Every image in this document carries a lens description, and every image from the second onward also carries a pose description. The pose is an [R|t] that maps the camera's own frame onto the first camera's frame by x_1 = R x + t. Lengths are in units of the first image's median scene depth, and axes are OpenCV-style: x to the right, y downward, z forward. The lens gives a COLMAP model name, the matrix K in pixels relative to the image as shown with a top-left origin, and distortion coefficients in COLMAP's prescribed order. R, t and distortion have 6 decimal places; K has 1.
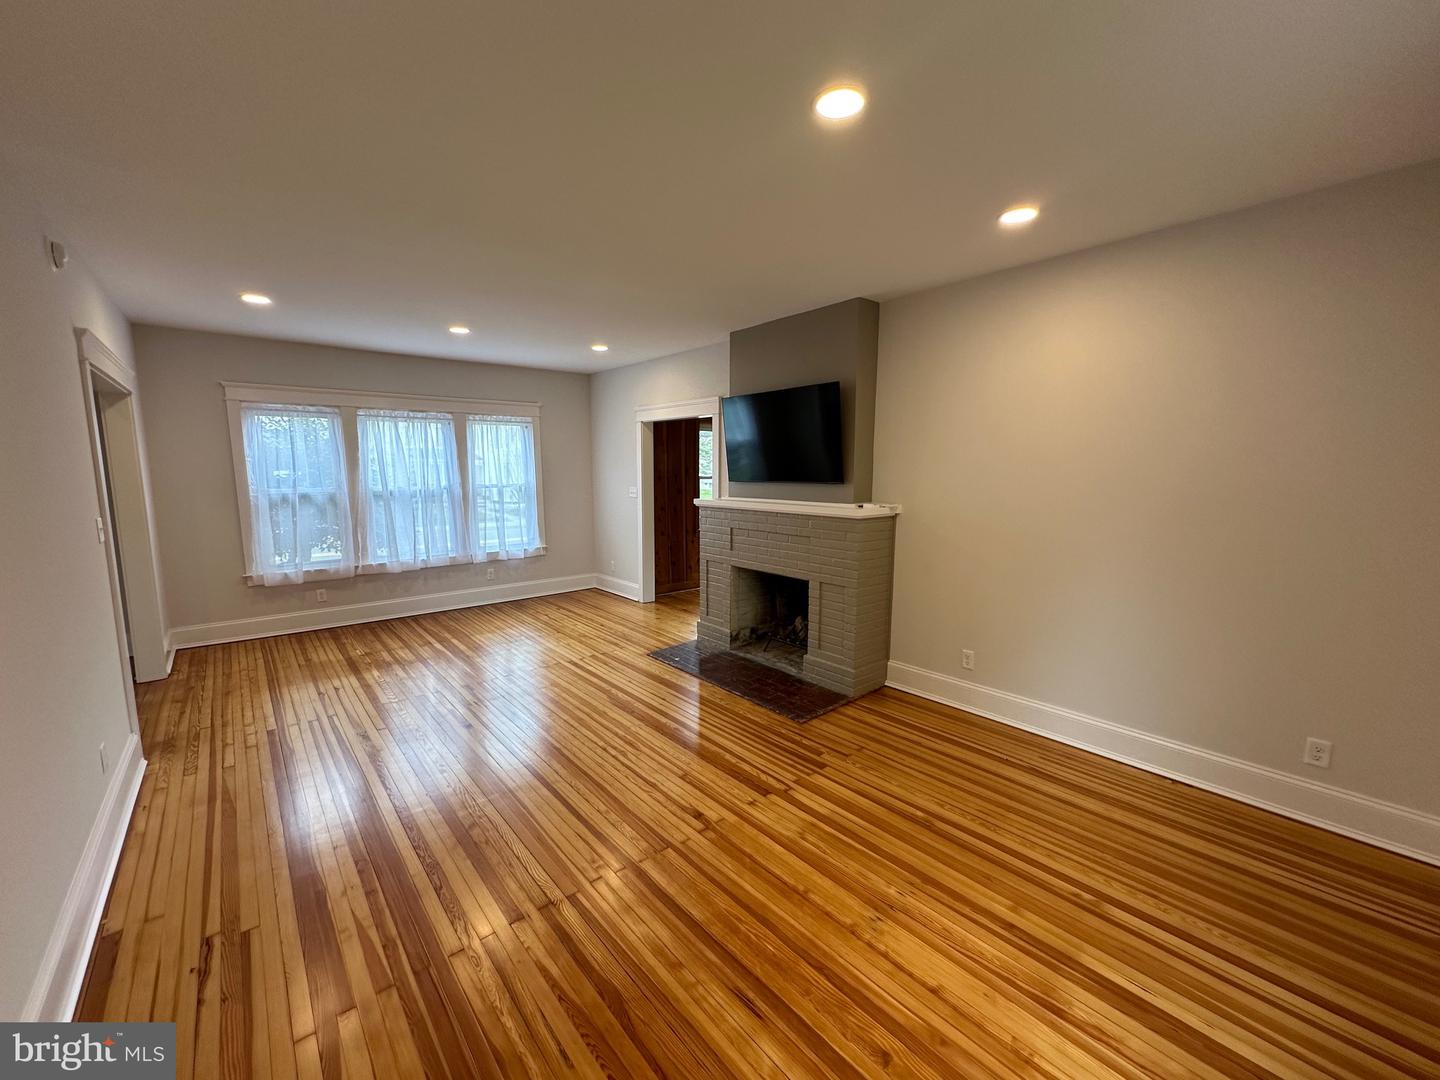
lens RADIAL K [[574.3, 0, 721.3], [0, 574.3, 539.2], [0, 0, 1]] dist [-0.000733, -0.000149]
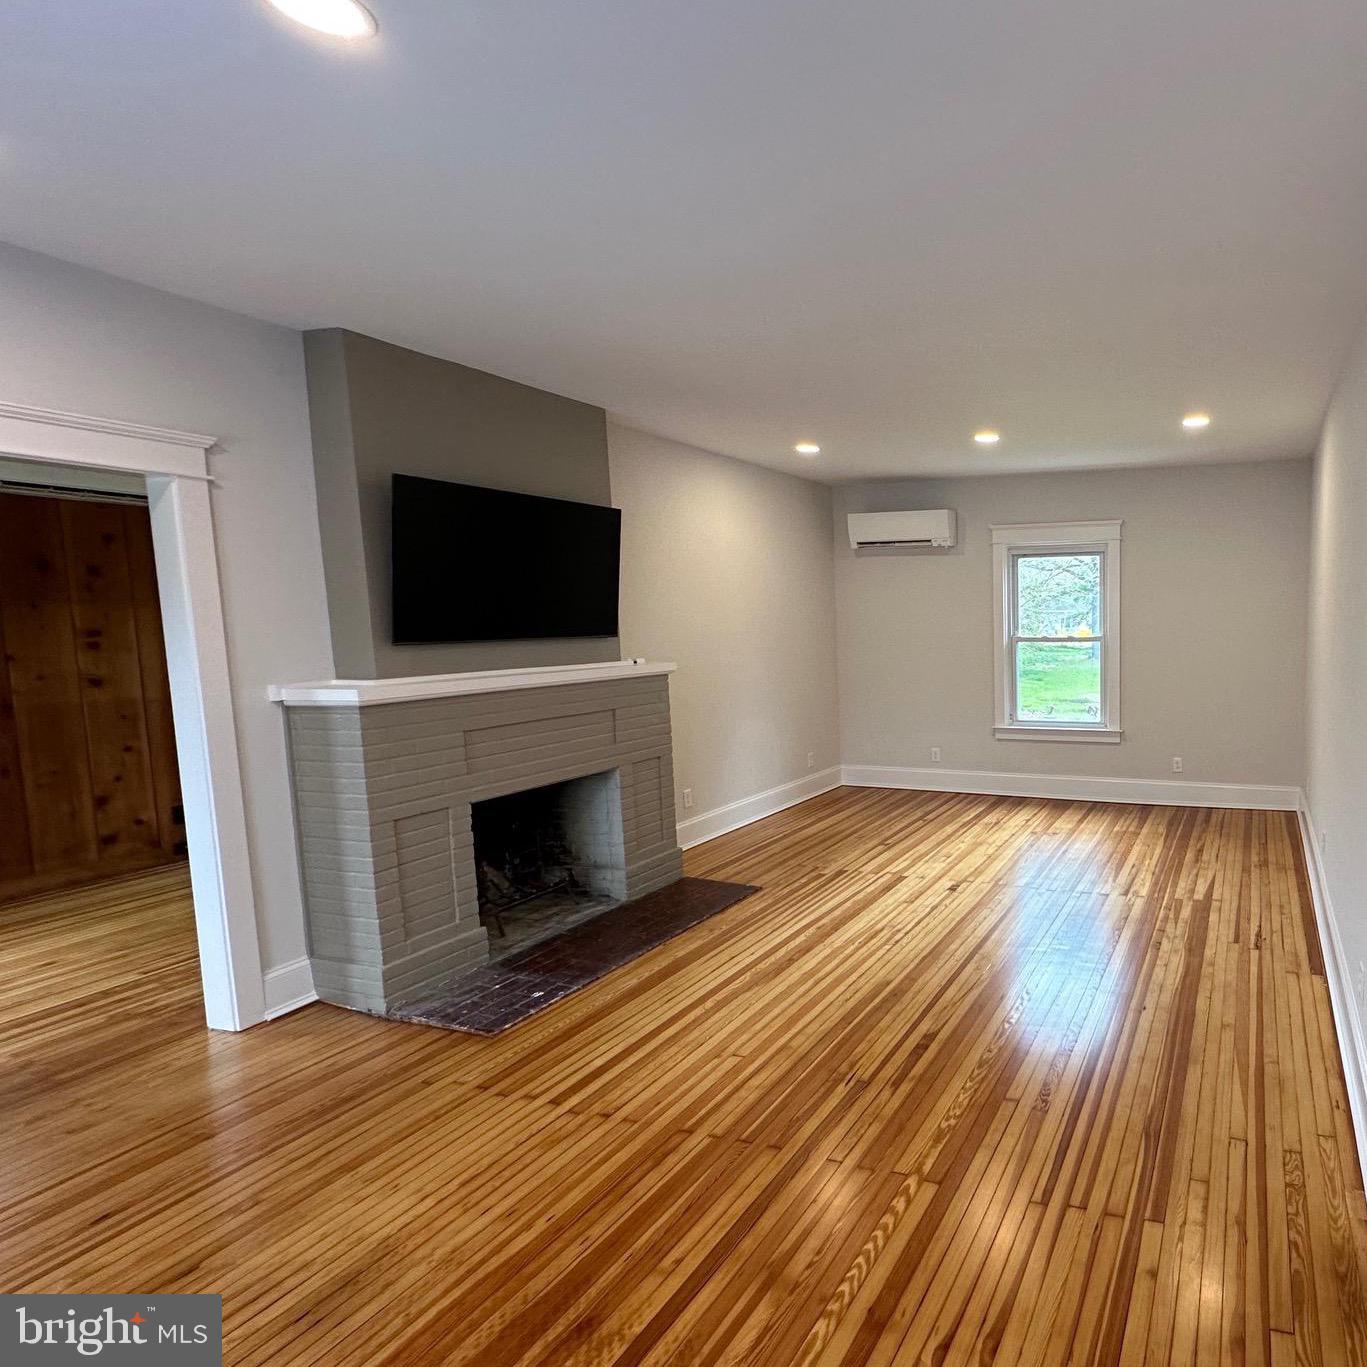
lens RADIAL K [[817.9, 0, 1025.0], [0, 817.9, 691.0], [0, 0, 1]] dist [-0.003020, 0.000469]
pose [[-0.554875, -0.070488, 0.828942, -1.211606], [0.112491, 0.980896, 0.158709, -0.160670], [-0.824293, 0.181312, -0.536345, 1.340928]]
